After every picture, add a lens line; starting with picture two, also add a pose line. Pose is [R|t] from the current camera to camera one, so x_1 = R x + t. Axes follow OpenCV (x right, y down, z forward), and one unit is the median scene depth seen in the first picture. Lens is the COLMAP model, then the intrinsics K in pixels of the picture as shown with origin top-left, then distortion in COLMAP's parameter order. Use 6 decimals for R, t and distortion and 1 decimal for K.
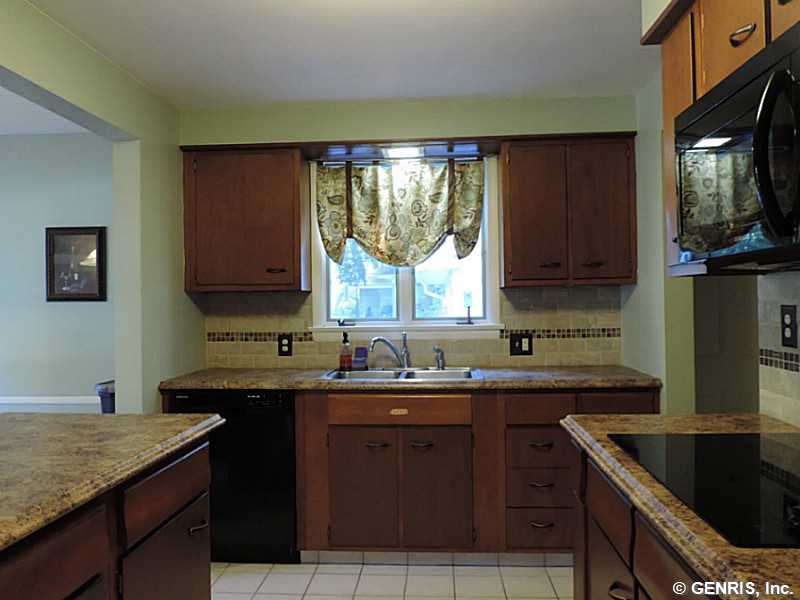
lens RADIAL K [[628.7, 0, 400.0], [0, 628.7, 300.0], [0, 0, 1]] dist [-0.028280, 0.005260]
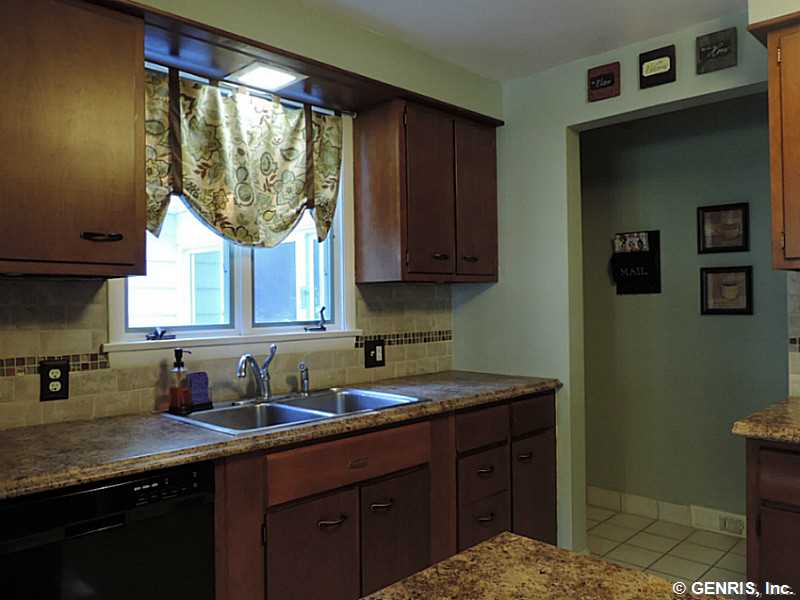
lens RADIAL K [[628.7, 0, 400.0], [0, 628.7, 300.0], [0, 0, 1]] dist [-0.028280, 0.005260]
pose [[0.655435, 0.008315, 0.755206, -0.396652], [0.001745, 0.999920, -0.012523, 0.011738], [-0.755249, 0.009526, 0.655368, 0.442887]]
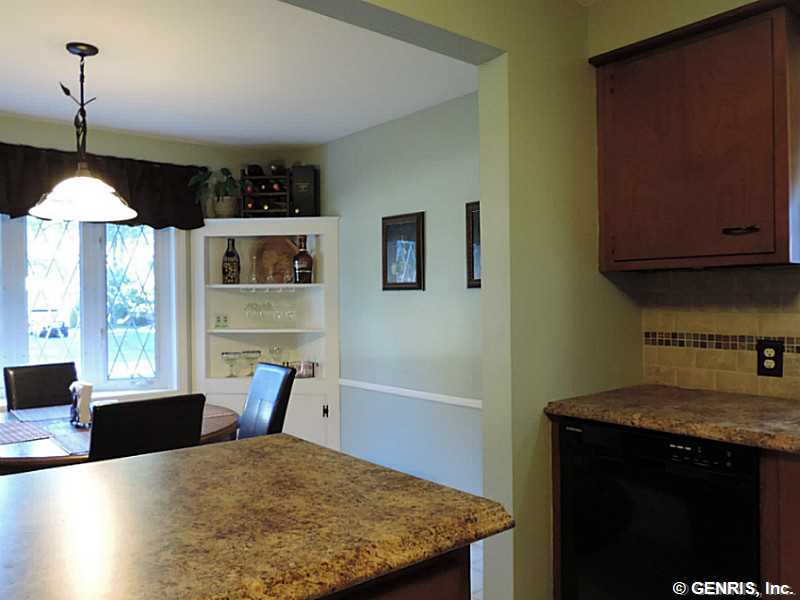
lens RADIAL K [[628.7, 0, 400.0], [0, 628.7, 300.0], [0, 0, 1]] dist [-0.028280, 0.005260]
pose [[0.680353, 0.005243, -0.732866, 0.010073], [0.006067, 0.999900, 0.012786, 0.007617], [0.732859, -0.013145, 0.680253, 0.352571]]
